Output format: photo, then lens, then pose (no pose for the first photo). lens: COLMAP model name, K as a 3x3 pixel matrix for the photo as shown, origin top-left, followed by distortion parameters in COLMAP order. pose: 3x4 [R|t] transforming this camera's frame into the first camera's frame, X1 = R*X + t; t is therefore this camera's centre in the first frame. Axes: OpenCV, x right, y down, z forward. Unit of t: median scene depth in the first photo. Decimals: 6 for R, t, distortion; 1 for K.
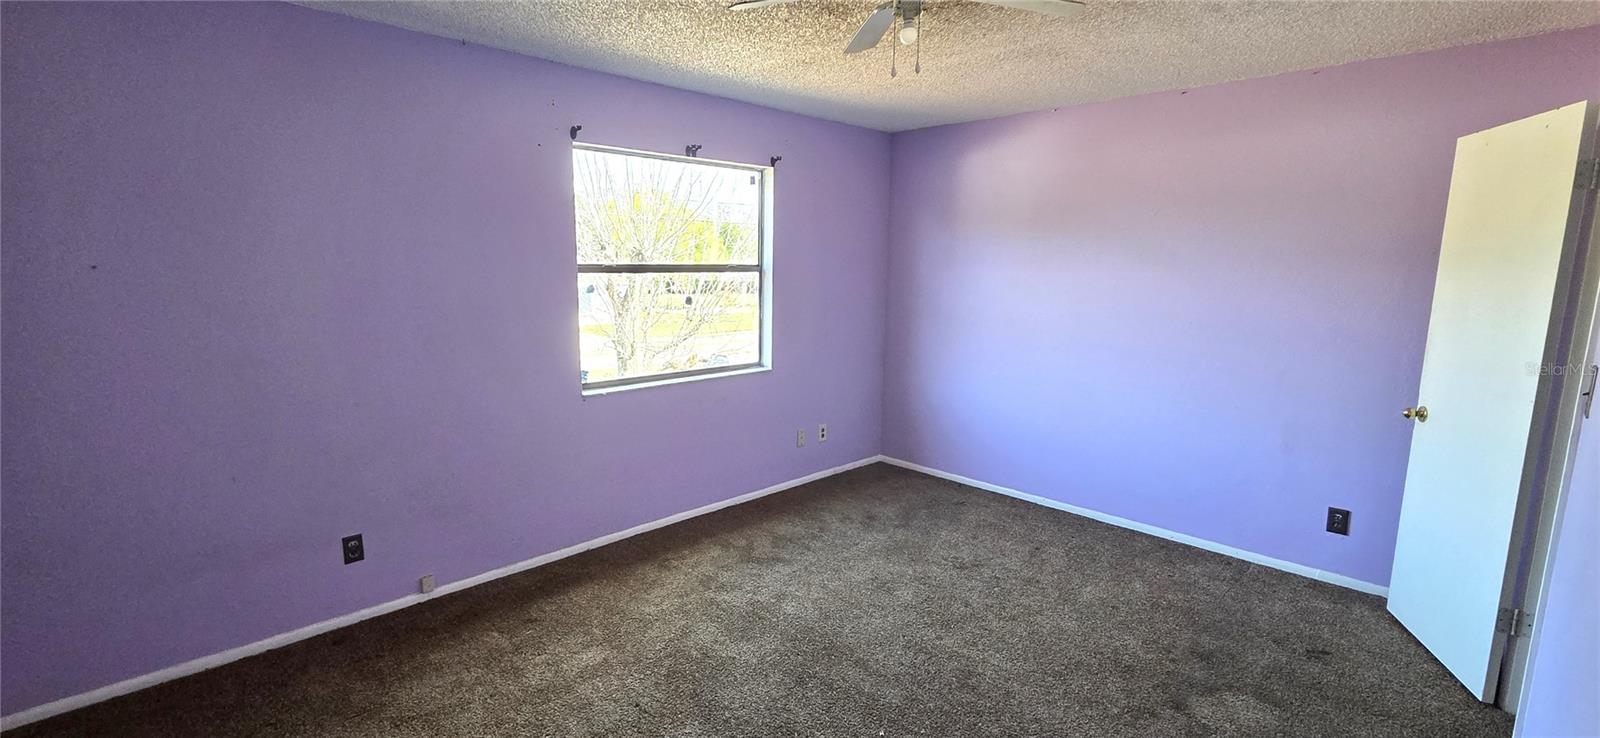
lens RADIAL K [[651.6, 0, 786.9], [0, 651.6, 373.4], [0, 0, 1]] dist [0.005519, -0.000040]
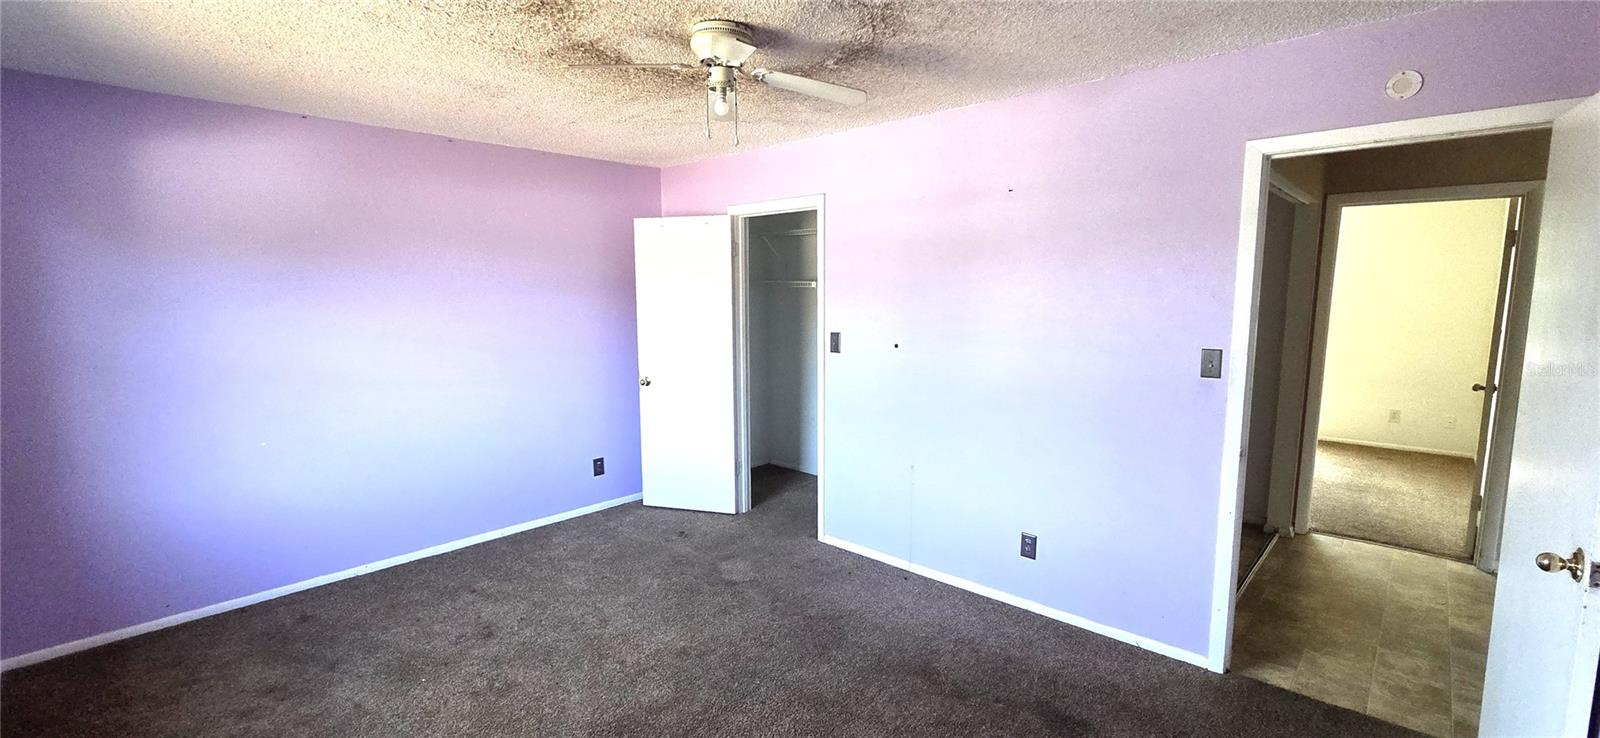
lens RADIAL K [[651.6, 0, 786.9], [0, 651.6, 373.4], [0, 0, 1]] dist [0.005519, -0.000040]
pose [[0.002215, -0.144490, 0.989504, -0.532071], [0.170562, 0.975062, 0.141999, -0.106334], [-0.985345, 0.168457, 0.026804, 0.465500]]
